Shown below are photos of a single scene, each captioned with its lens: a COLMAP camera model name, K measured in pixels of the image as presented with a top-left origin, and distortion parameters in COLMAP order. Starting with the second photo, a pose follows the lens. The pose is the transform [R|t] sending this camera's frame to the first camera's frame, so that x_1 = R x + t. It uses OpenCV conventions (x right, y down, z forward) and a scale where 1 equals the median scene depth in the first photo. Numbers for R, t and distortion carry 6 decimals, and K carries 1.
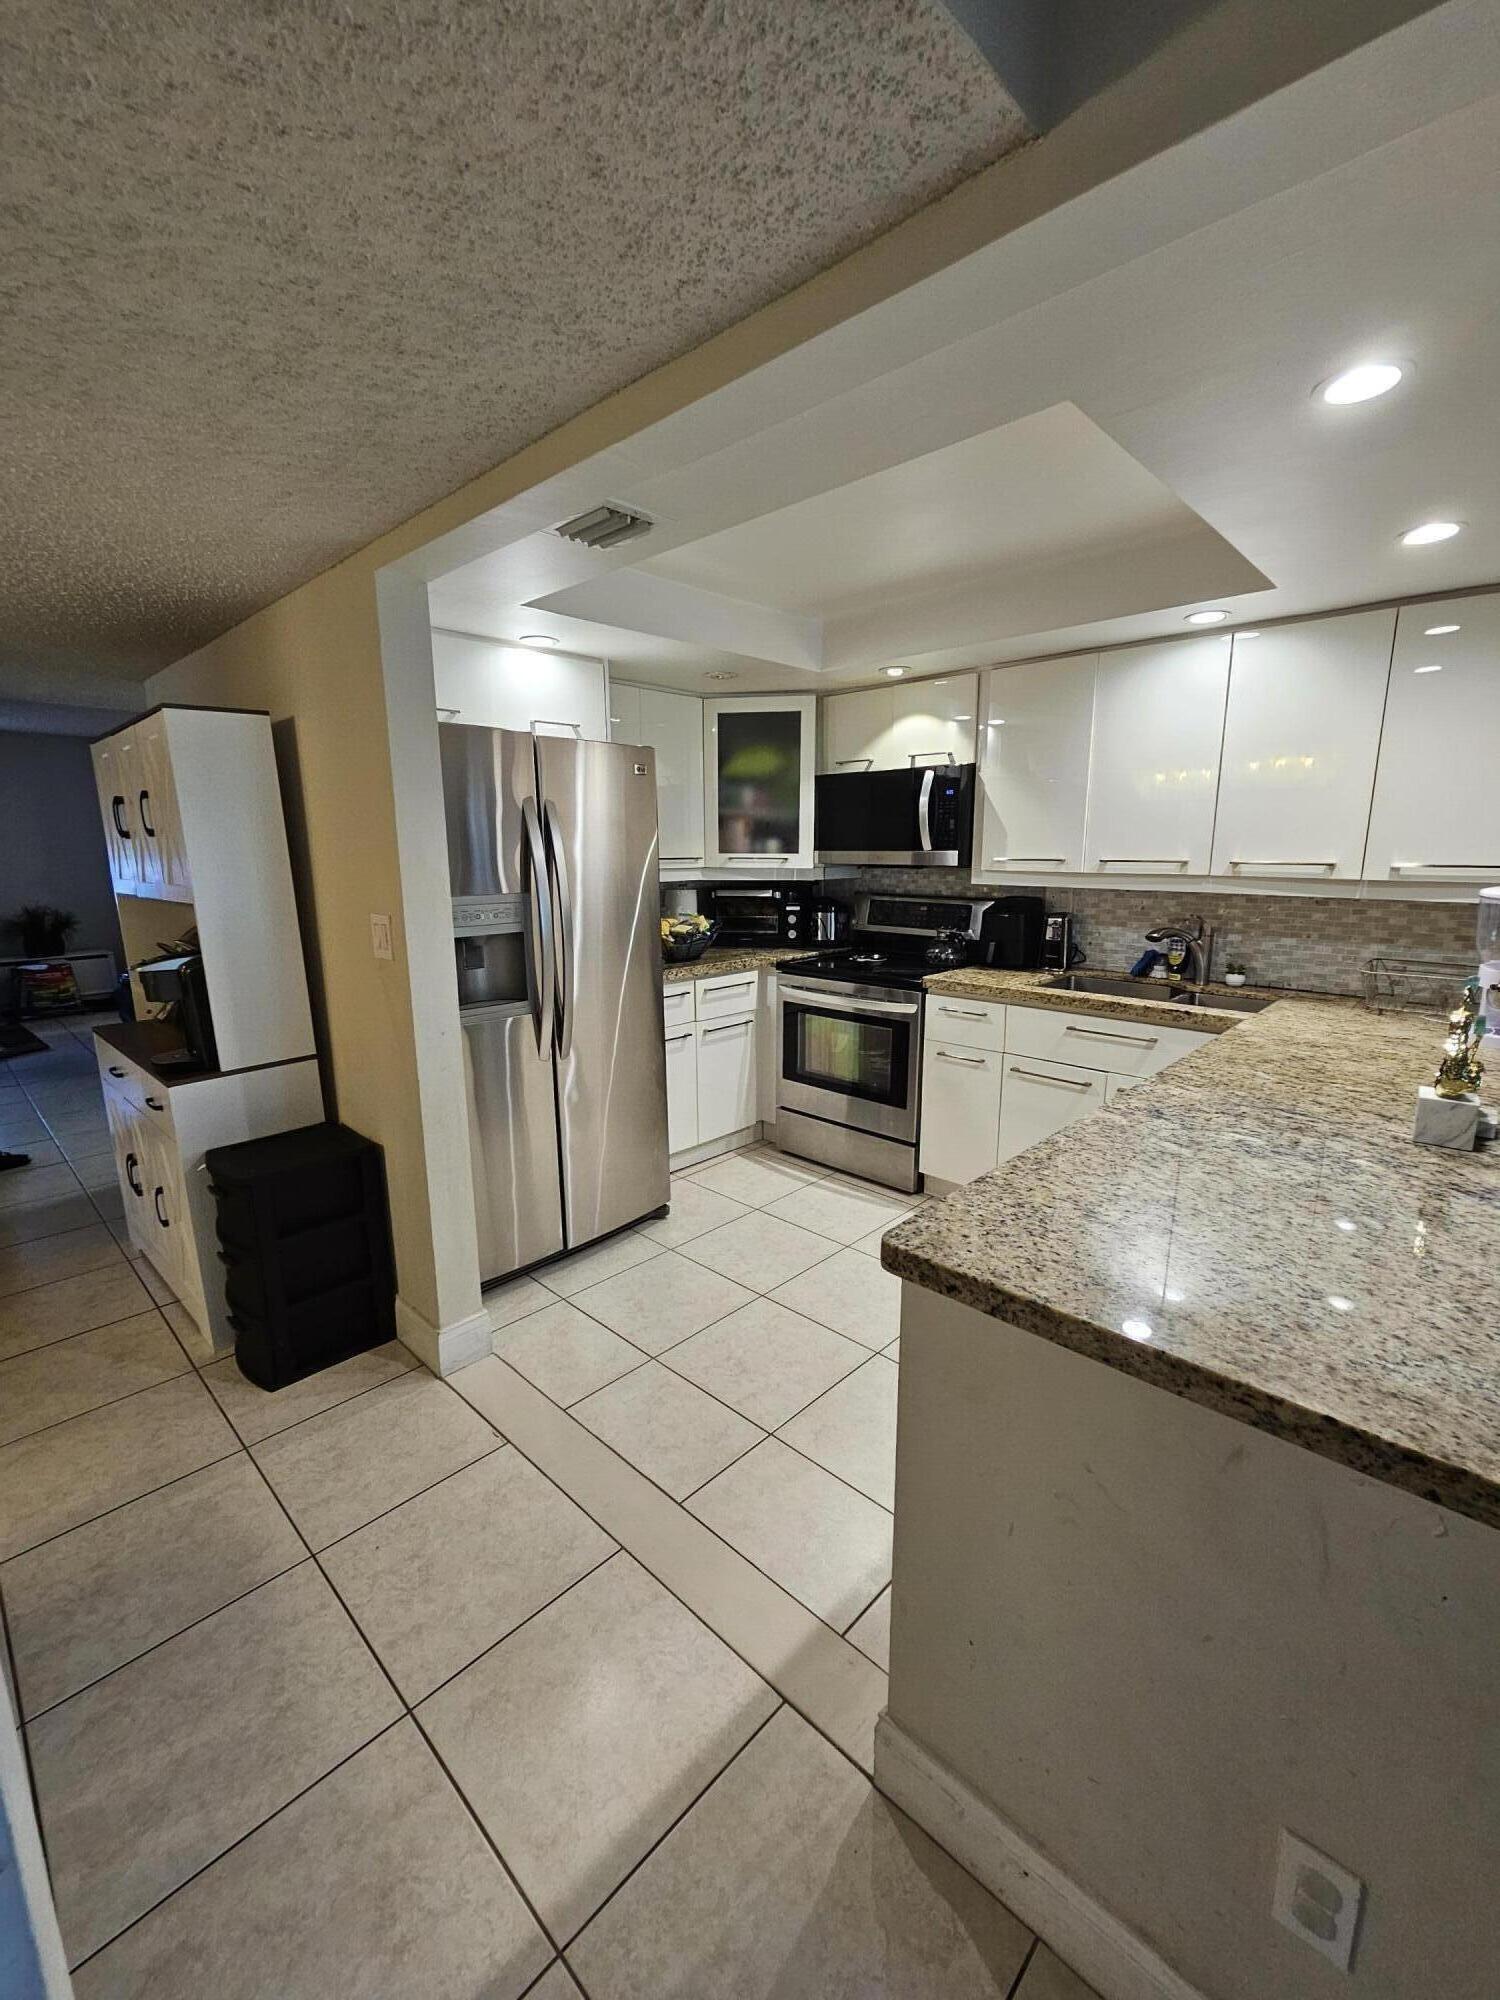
lens RADIAL K [[826.1, 0, 748.3], [0, 826.1, 1001.4], [0, 0, 1]] dist [-0.000581, 0.000898]
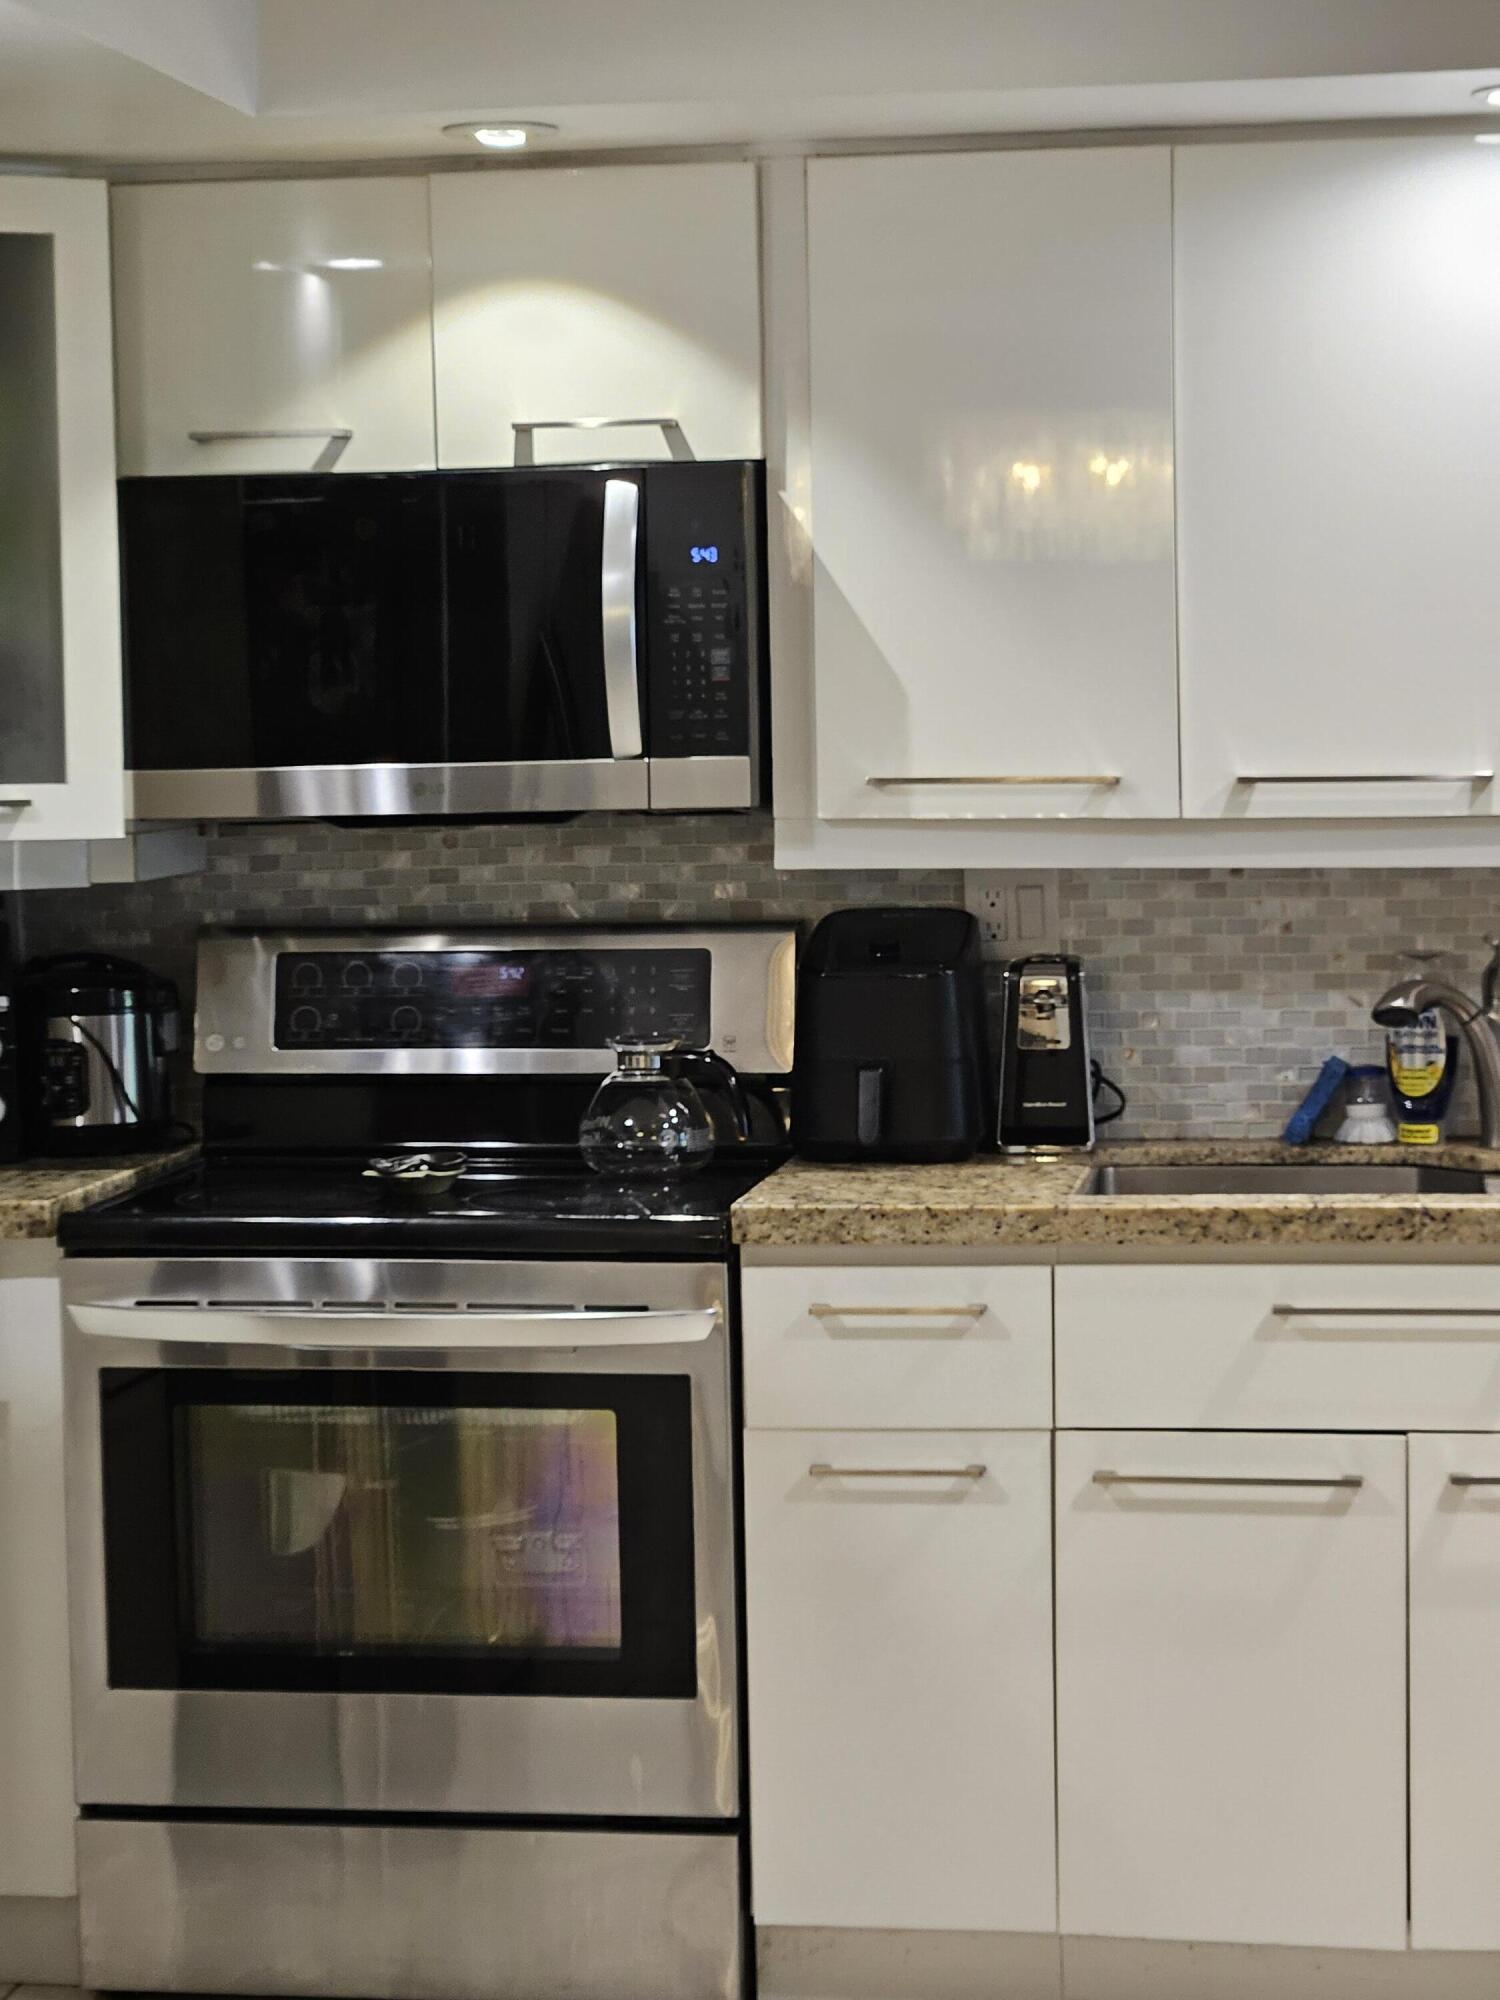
lens RADIAL K [[4077.9, 0, 750.8], [0, 4077.9, 999.7], [0, 0, 1]] dist [-0.092021, 0.000000]
pose [[0.818151, -0.054472, 0.572418, -0.547300], [0.121738, 0.989345, -0.079850, 0.012047], [-0.561969, 0.135015, 0.816065, -0.133249]]
